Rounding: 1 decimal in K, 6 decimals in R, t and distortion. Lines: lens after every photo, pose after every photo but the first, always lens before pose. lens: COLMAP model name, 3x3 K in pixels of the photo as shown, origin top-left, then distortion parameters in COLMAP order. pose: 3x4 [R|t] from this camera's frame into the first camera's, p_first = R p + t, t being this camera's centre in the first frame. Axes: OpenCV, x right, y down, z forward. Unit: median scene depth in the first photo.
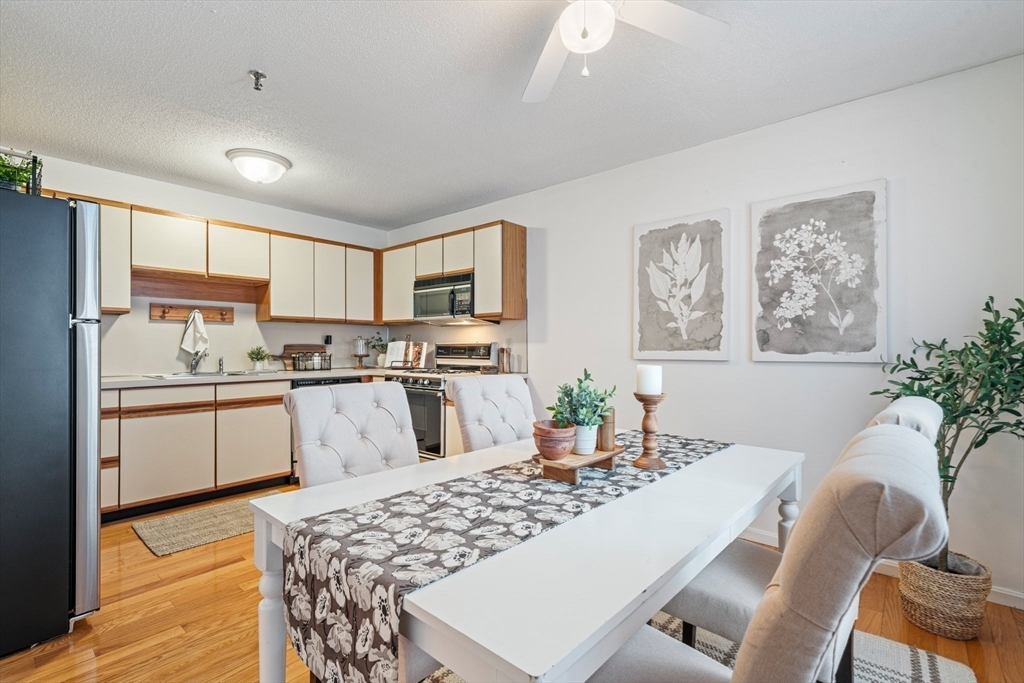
lens RADIAL K [[465.8, 0, 512.0], [0, 465.8, 341.5], [0, 0, 1]] dist [0.000721, 0.000181]
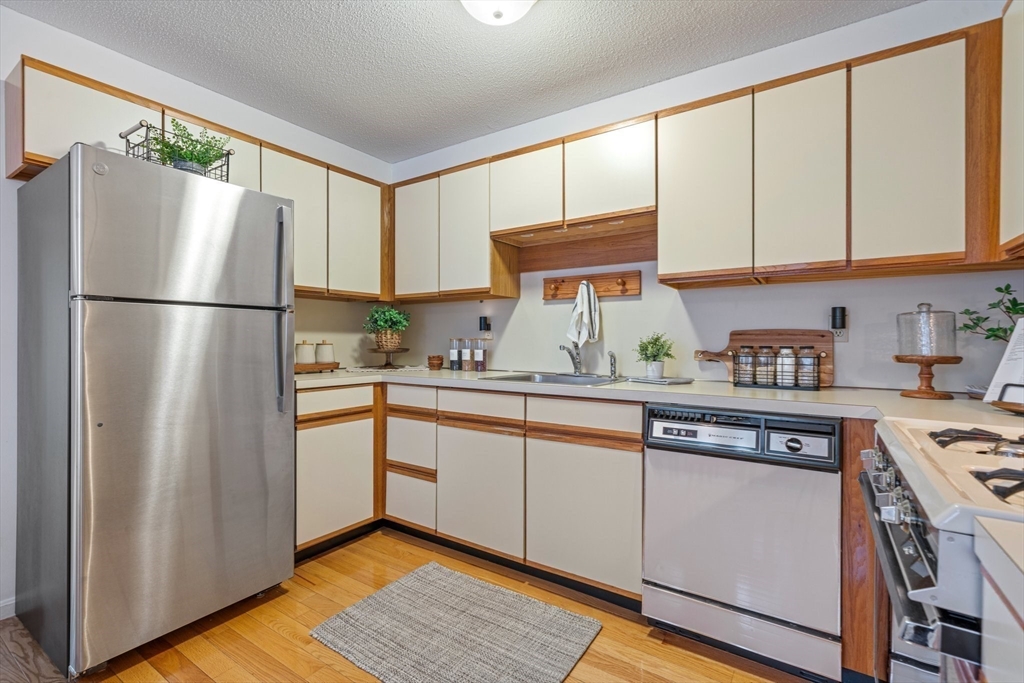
lens RADIAL K [[465.8, 0, 512.0], [0, 465.8, 341.5], [0, 0, 1]] dist [0.000721, 0.000181]
pose [[0.116345, 0.001934, -0.993207, -0.052246], [0.007800, 0.999965, 0.002861, 0.041655], [0.993178, -0.008080, 0.116326, 1.976970]]
